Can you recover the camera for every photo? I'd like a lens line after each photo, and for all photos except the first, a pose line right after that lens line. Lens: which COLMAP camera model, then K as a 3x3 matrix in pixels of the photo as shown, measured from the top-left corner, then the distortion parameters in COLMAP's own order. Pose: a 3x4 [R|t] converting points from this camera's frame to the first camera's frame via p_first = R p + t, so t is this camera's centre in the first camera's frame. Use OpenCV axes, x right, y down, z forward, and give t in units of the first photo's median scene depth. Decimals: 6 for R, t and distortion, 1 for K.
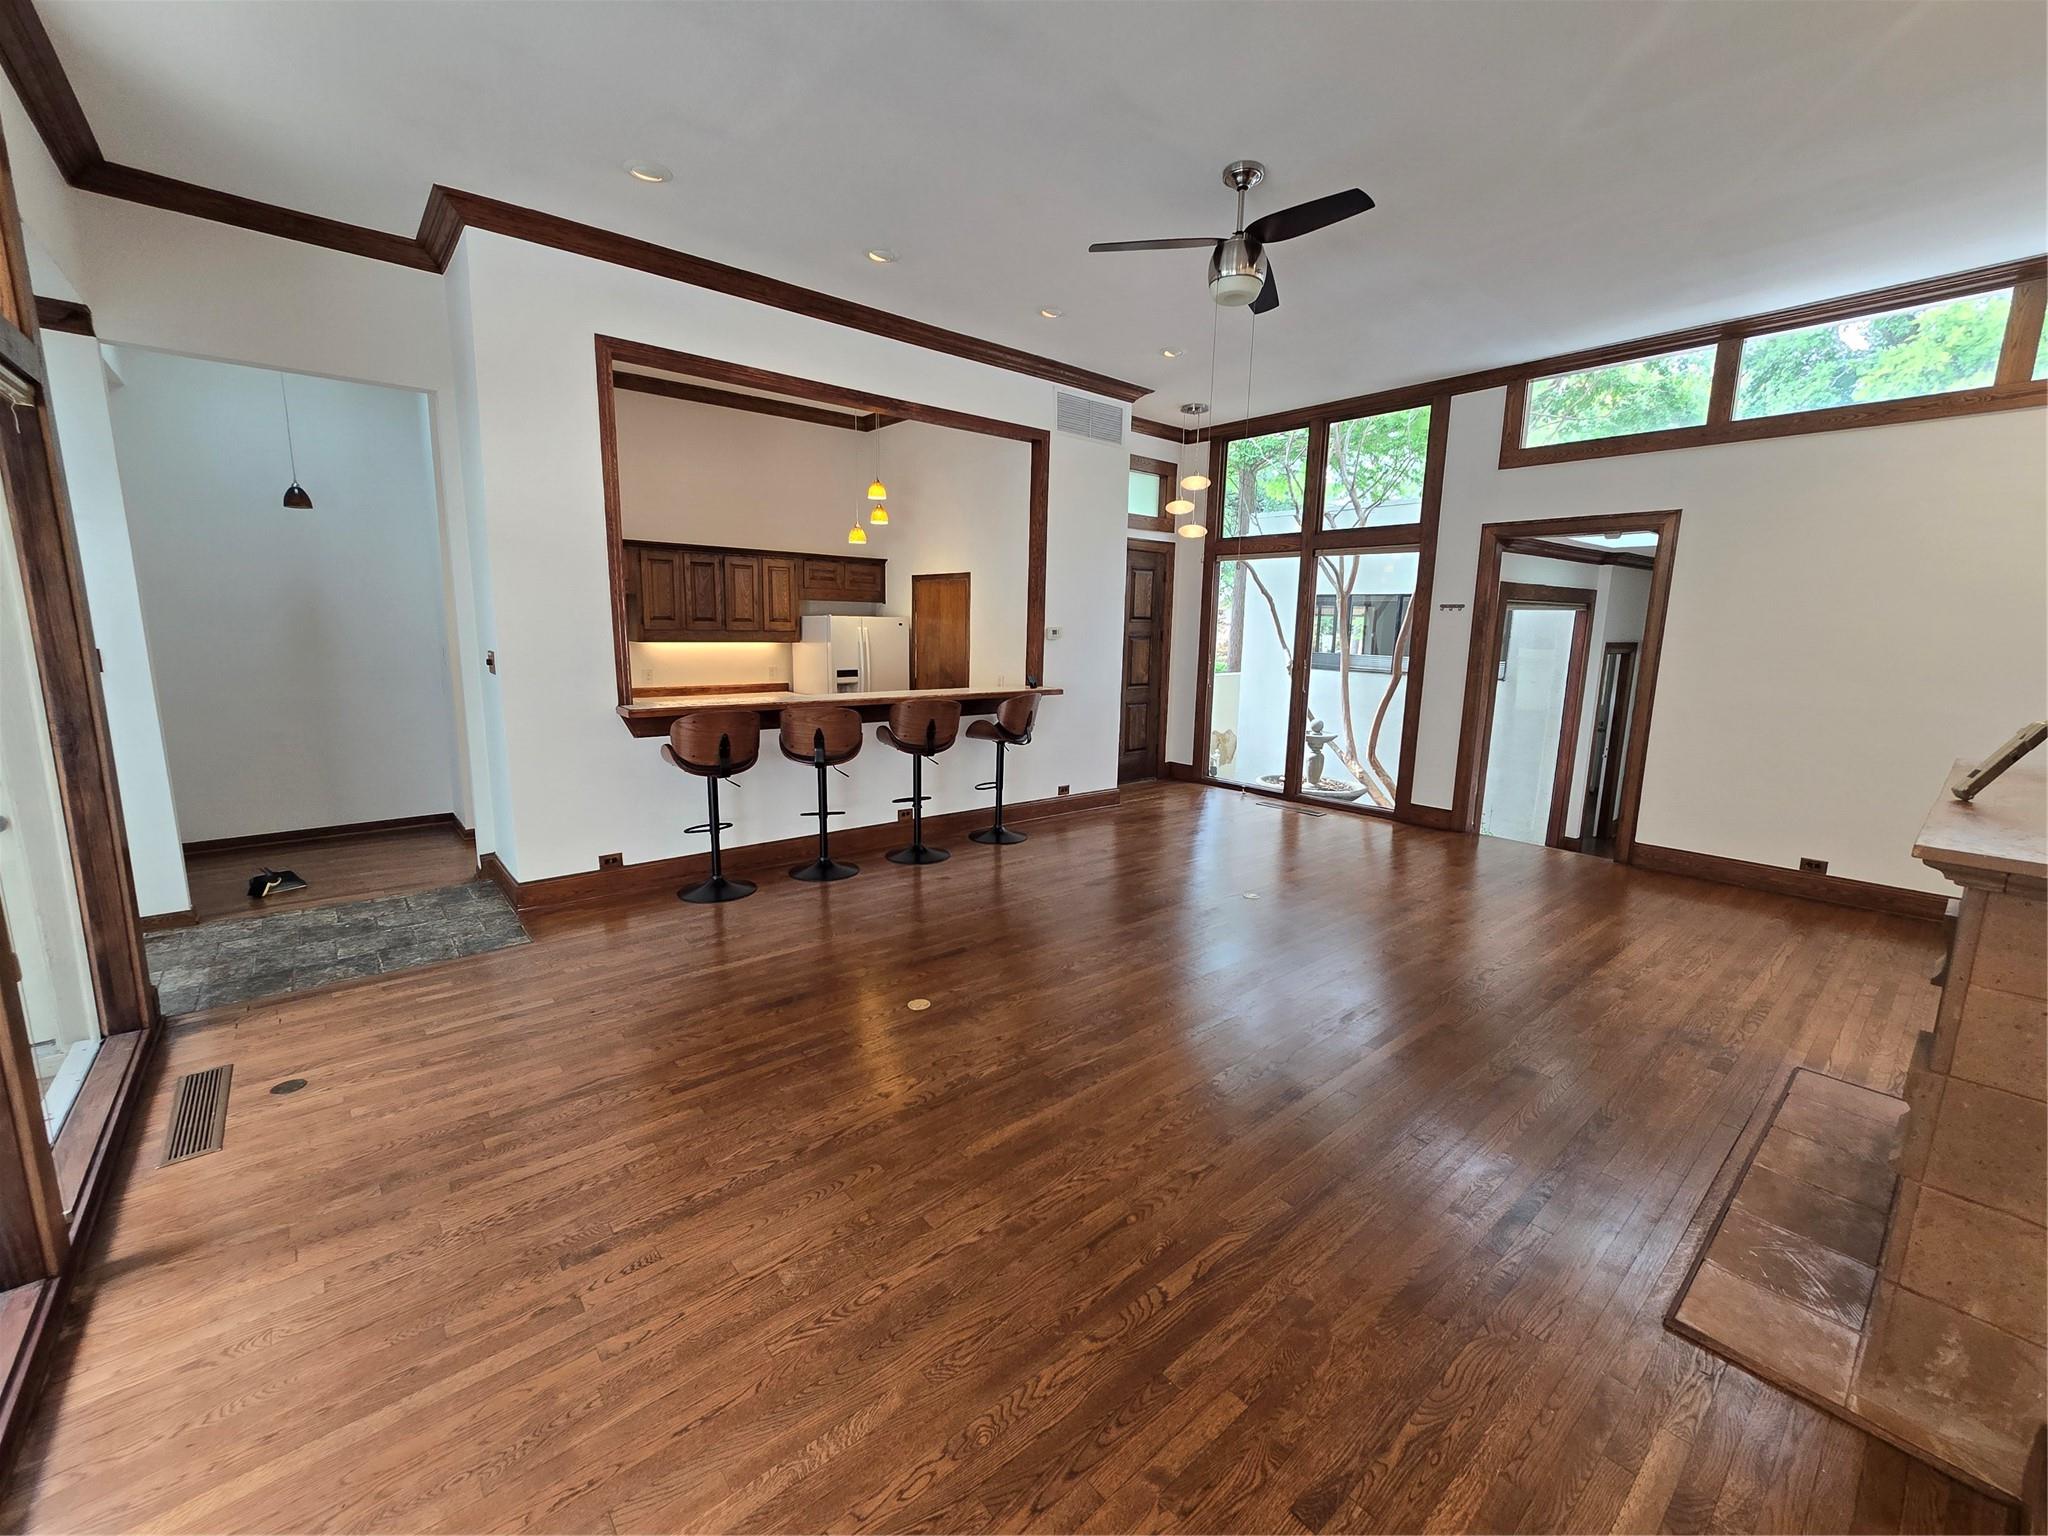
lens RADIAL K [[837.4, 0, 1026.4], [0, 837.4, 768.0], [0, 0, 1]] dist [-0.001026, 0.000411]
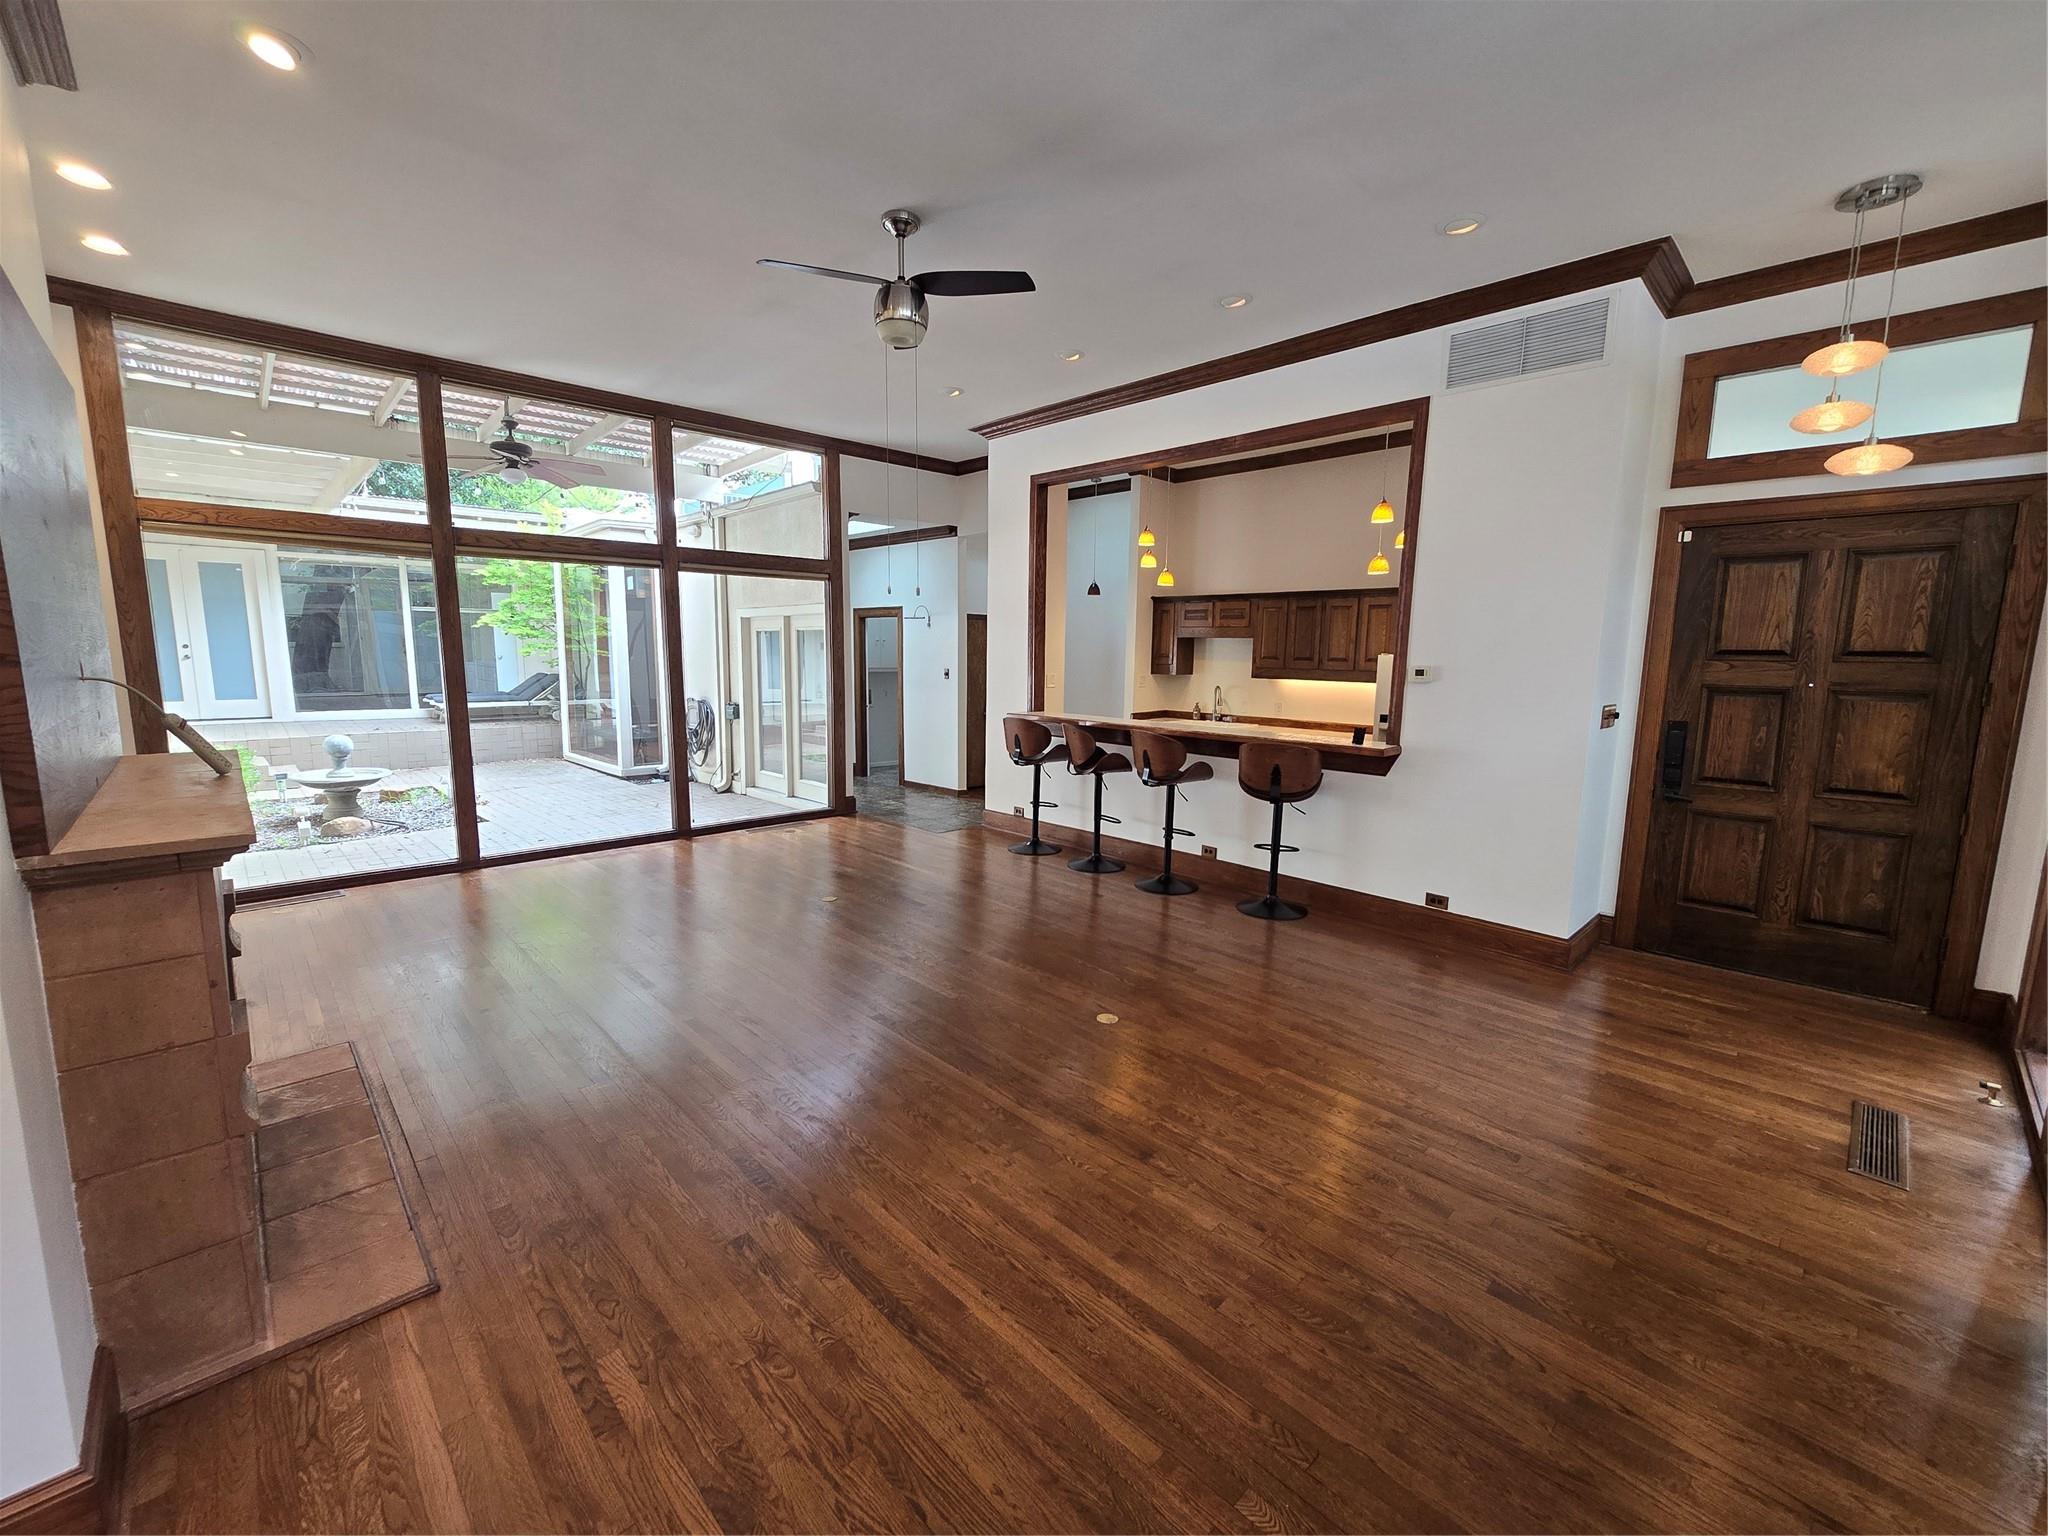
lens RADIAL K [[836.2, 0, 1020.0], [0, 836.2, 769.8], [0, 0, 1]] dist [-0.011686, -0.000049]
pose [[0.057994, 0.122974, -0.990714, 0.758790], [-0.182416, 0.976982, 0.110591, -0.101362], [0.981510, 0.174309, 0.079092, 0.651165]]
